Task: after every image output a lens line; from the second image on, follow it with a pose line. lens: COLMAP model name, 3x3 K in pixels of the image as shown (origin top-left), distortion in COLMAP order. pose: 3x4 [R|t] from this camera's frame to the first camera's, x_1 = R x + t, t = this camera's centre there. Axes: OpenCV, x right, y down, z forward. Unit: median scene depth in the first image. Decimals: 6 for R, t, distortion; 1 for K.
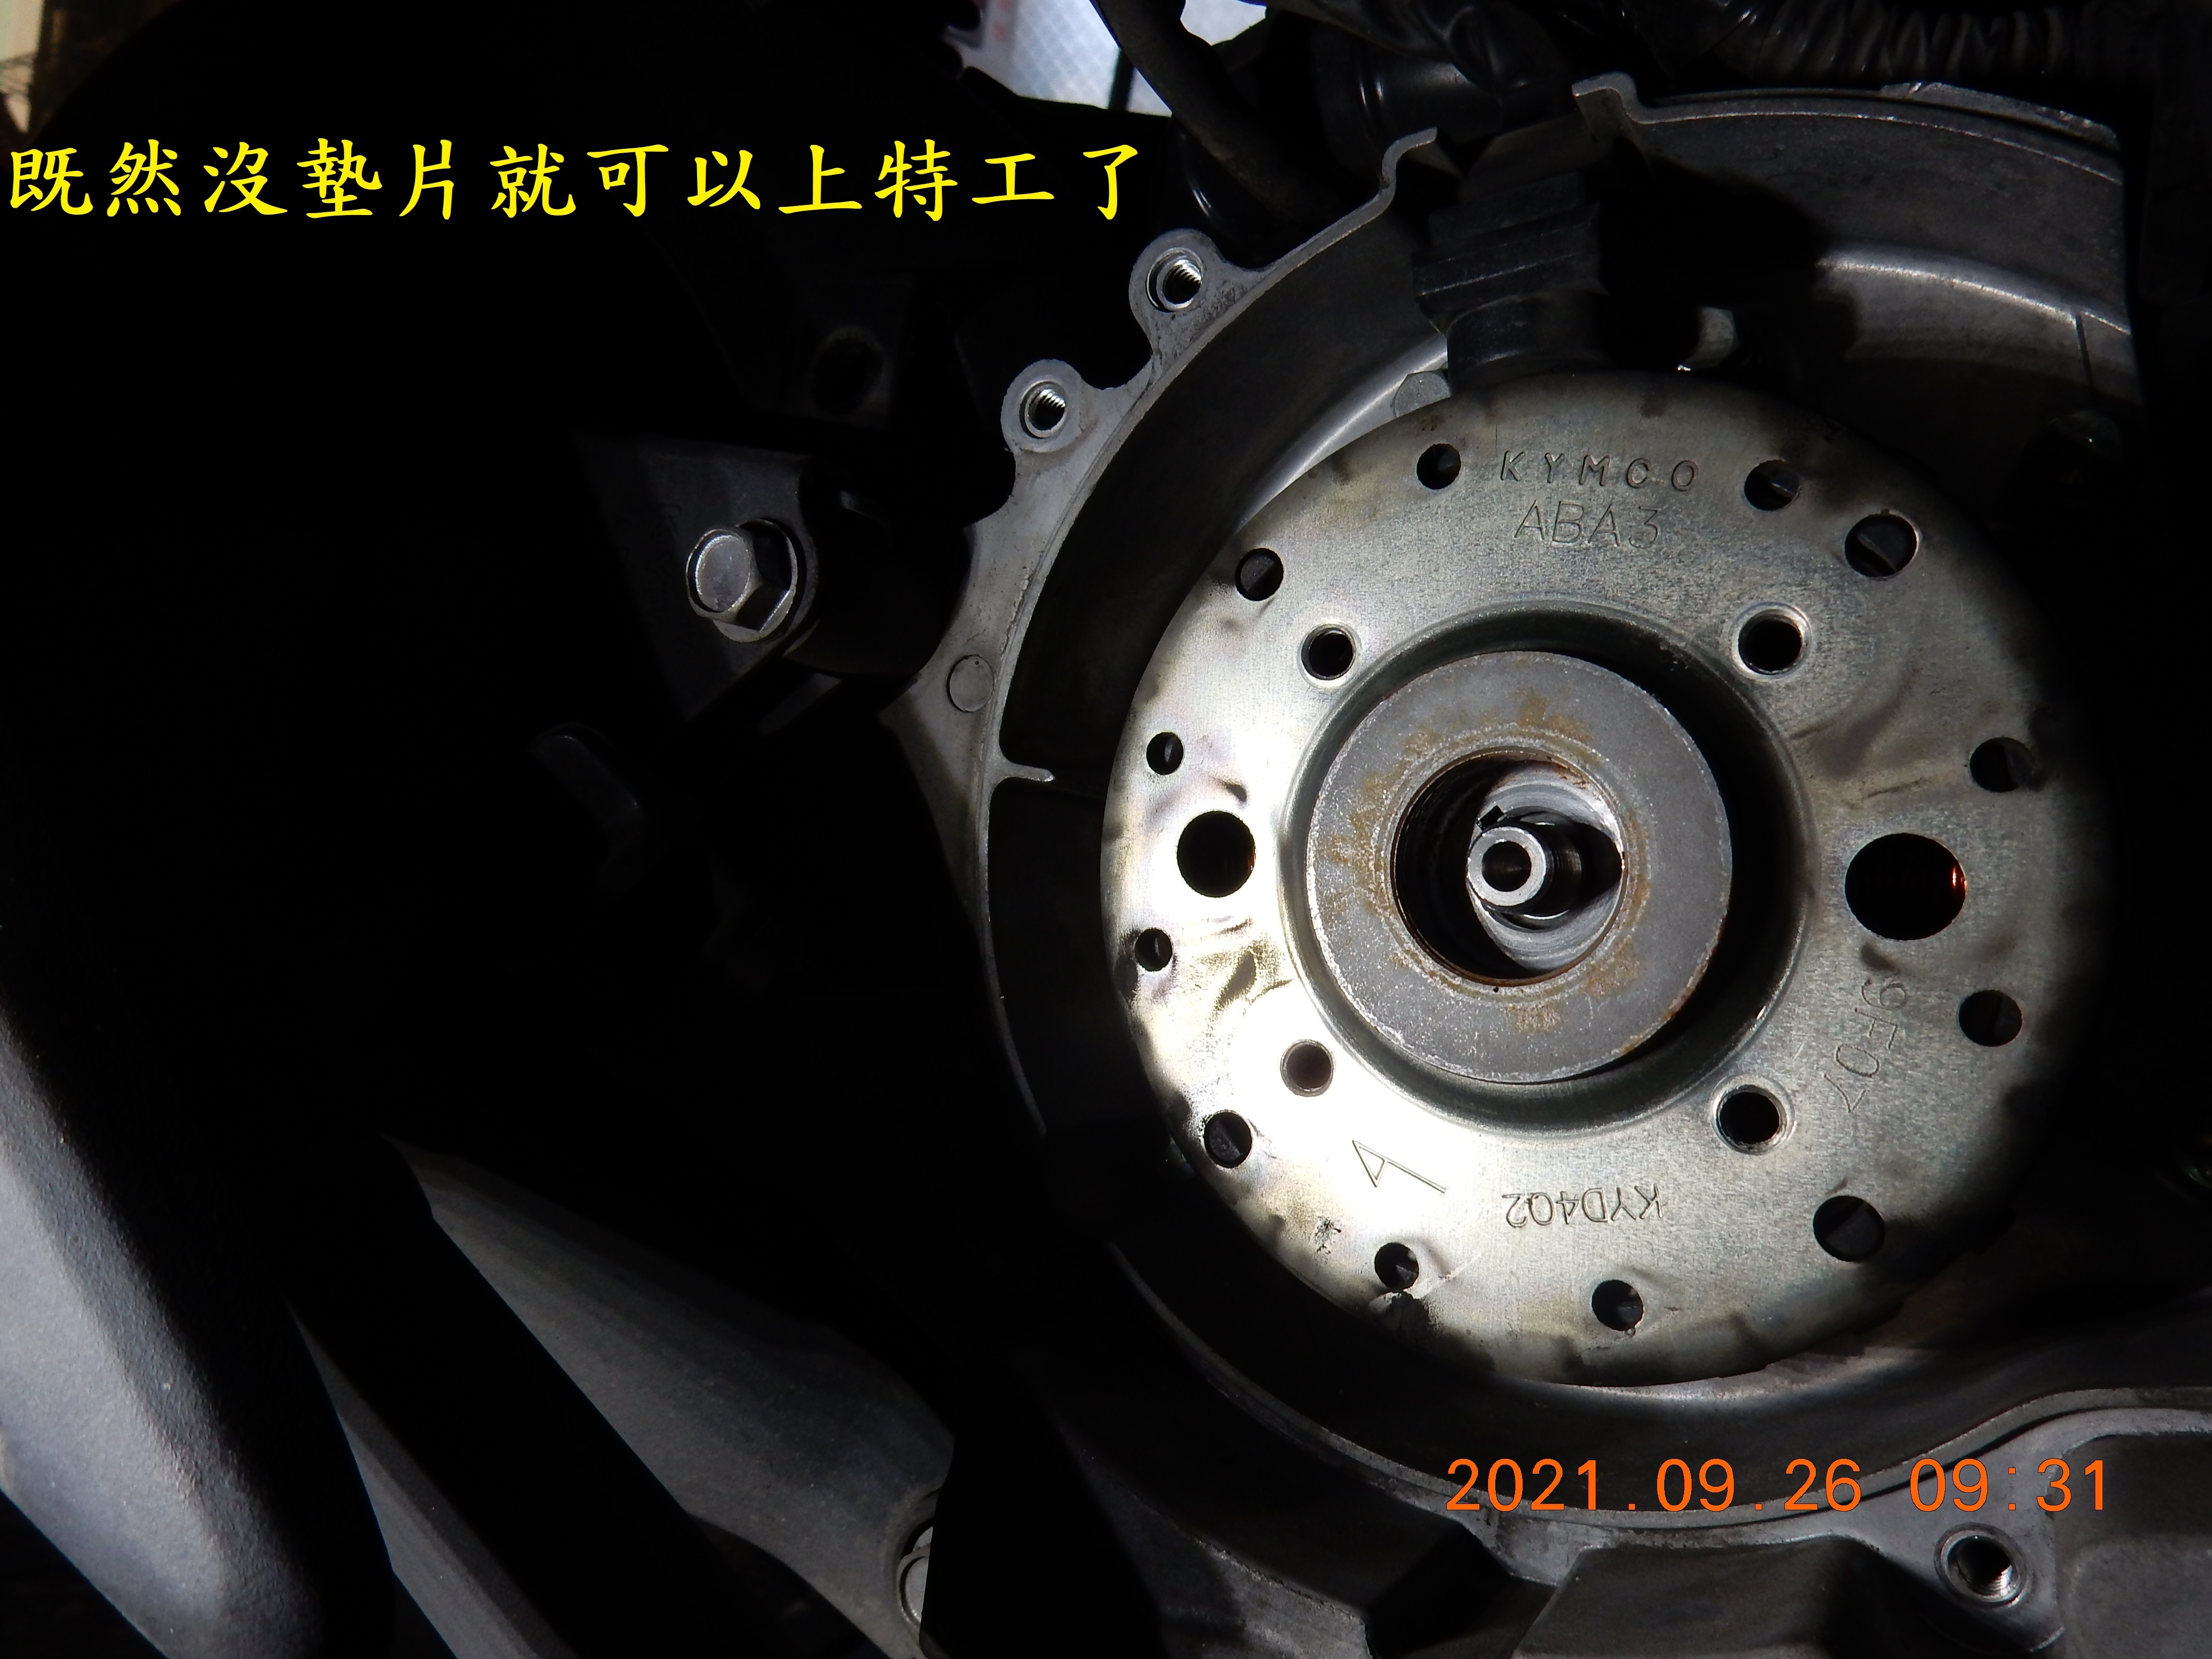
lens RADIAL K [[1566.1, 0, 1106.0], [0, 1566.1, 829.5], [0, 0, 1]] dist [-0.008238, 0.001975]
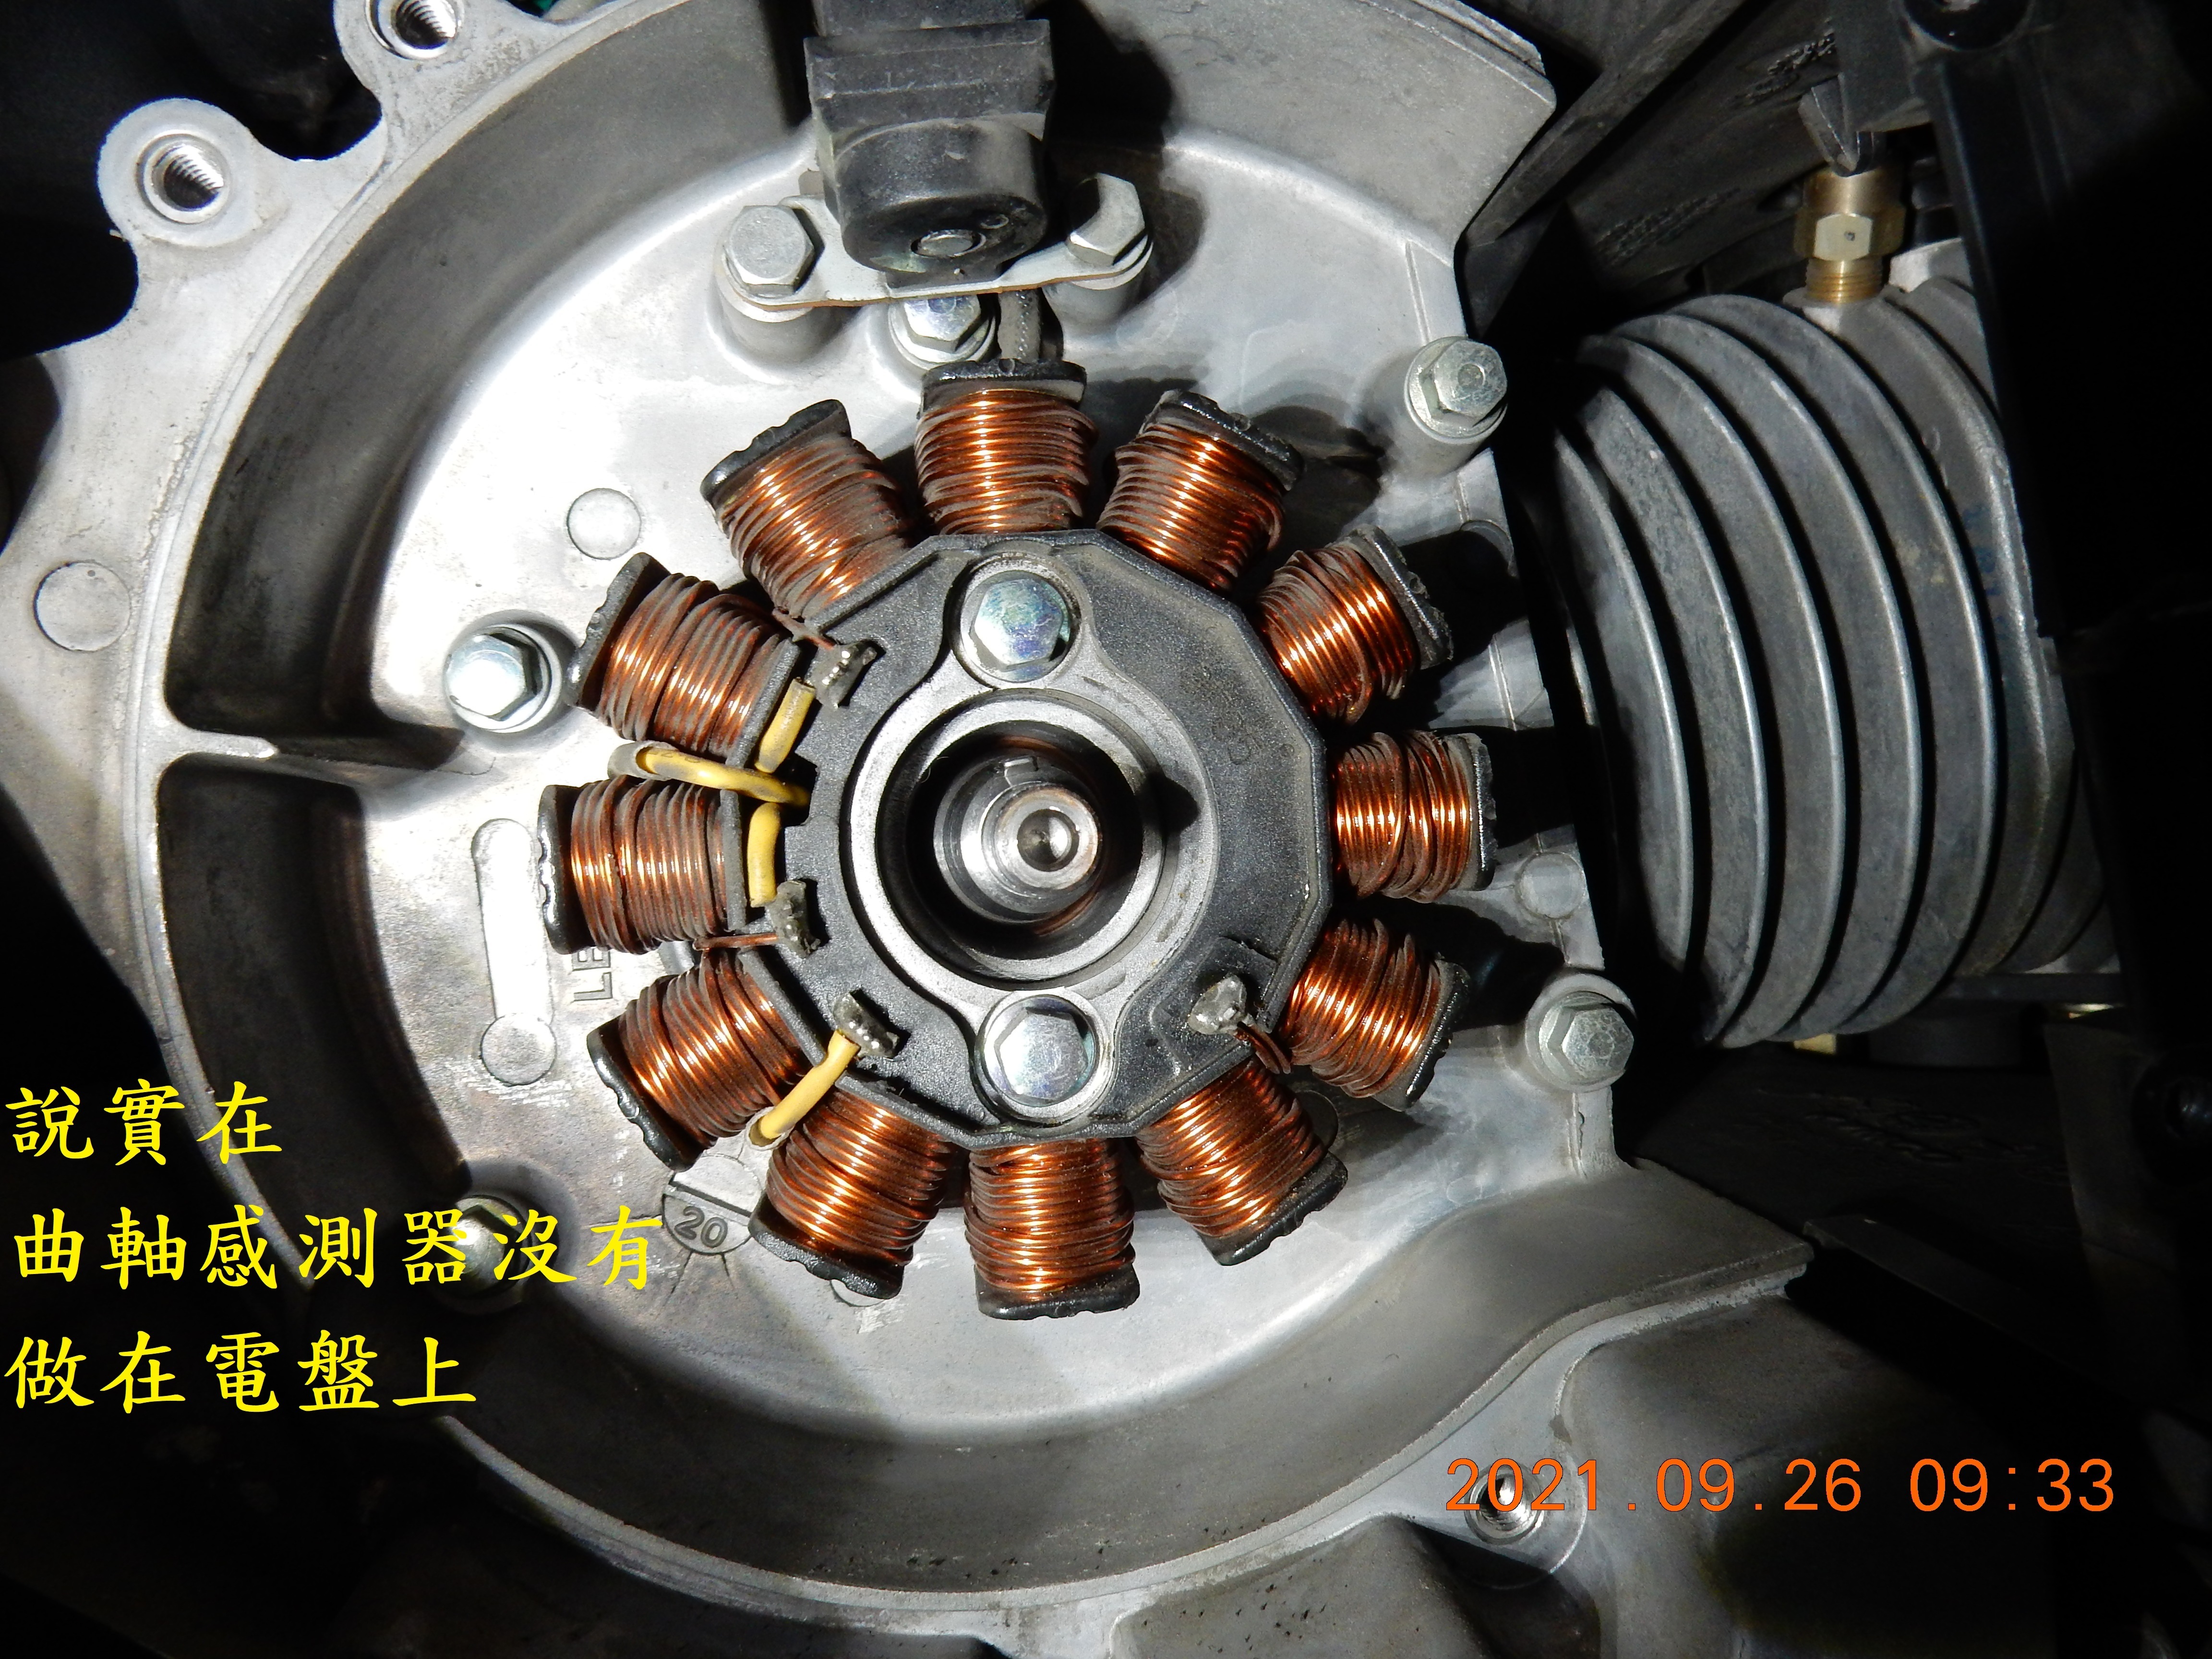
lens RADIAL K [[1609.4, 0, 1084.5], [0, 1609.4, 828.0], [0, 0, 1]] dist [0.001991, 0.005509]
pose [[0.798068, -0.079222, 0.597337, -0.194409], [0.050312, 0.996619, 0.064958, -0.031560], [-0.600464, -0.021788, 0.799355, 0.288968]]
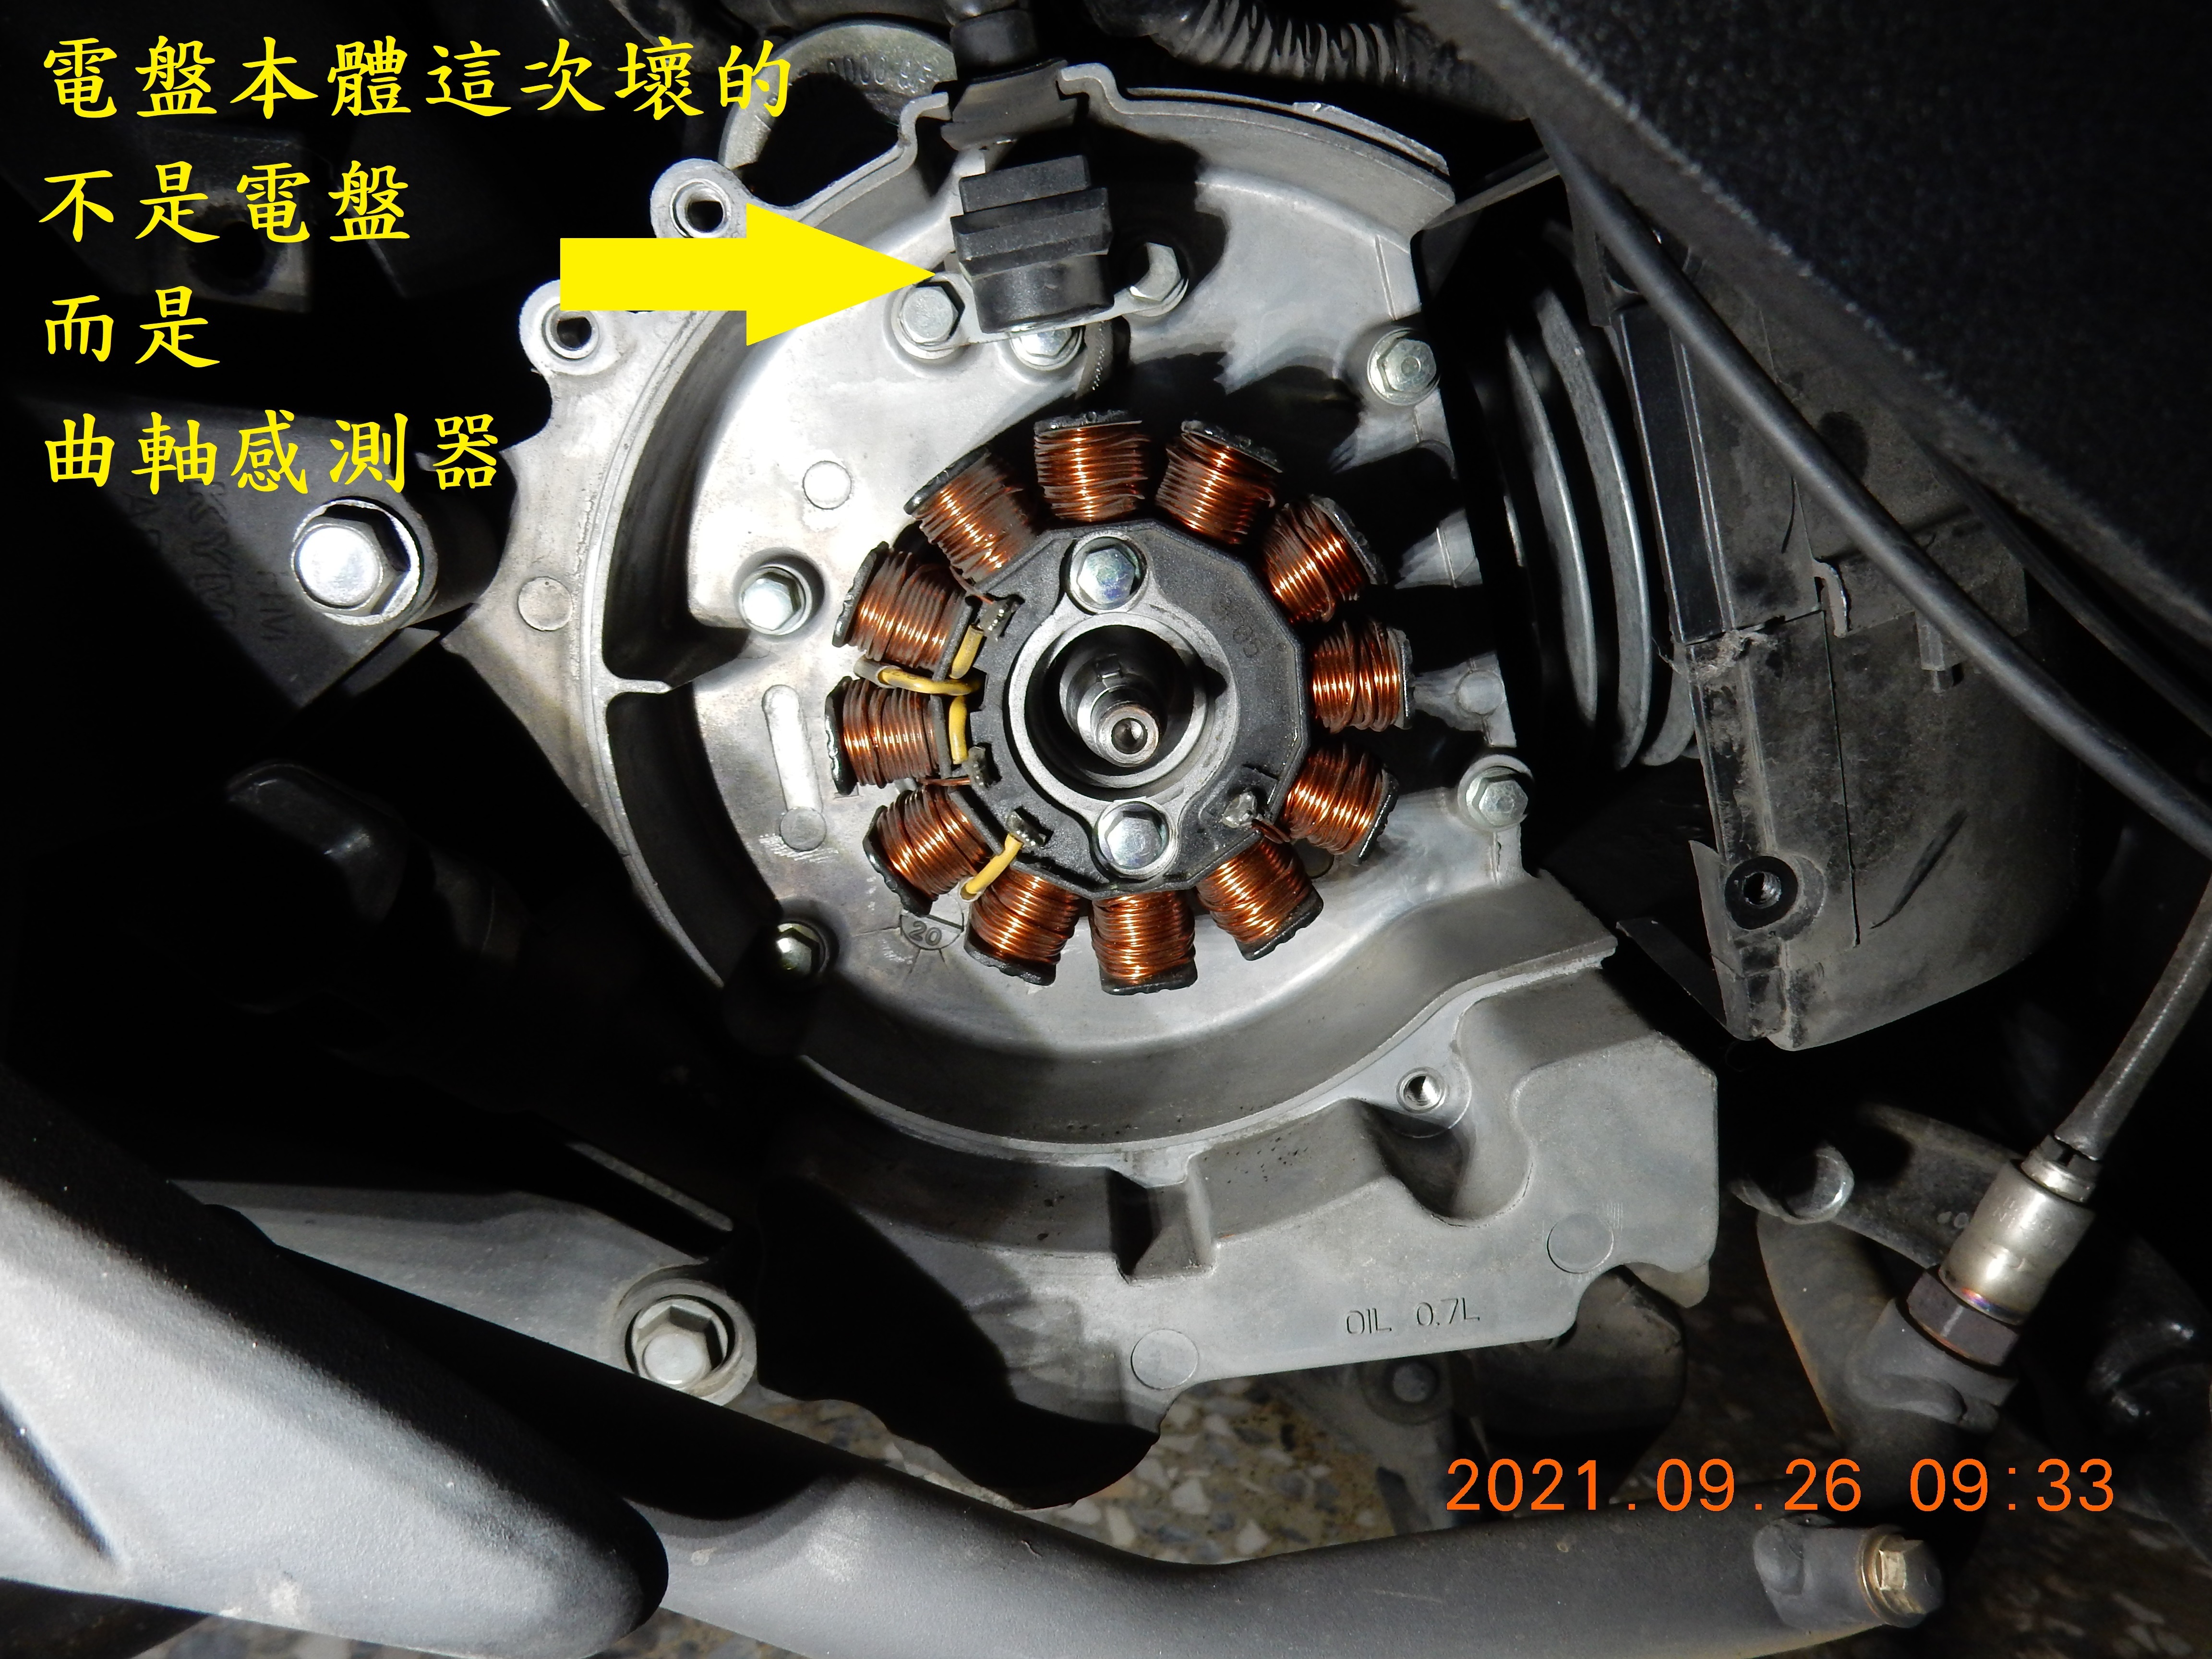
lens RADIAL K [[1590.5, 0, 1065.2], [0, 1590.5, 810.5], [0, 0, 1]] dist [0.004057, -0.001281]
pose [[0.837577, -0.242835, 0.489383, -0.427433], [0.106539, 0.951186, 0.289644, -0.284777], [-0.535830, -0.190461, 0.822563, -0.111591]]
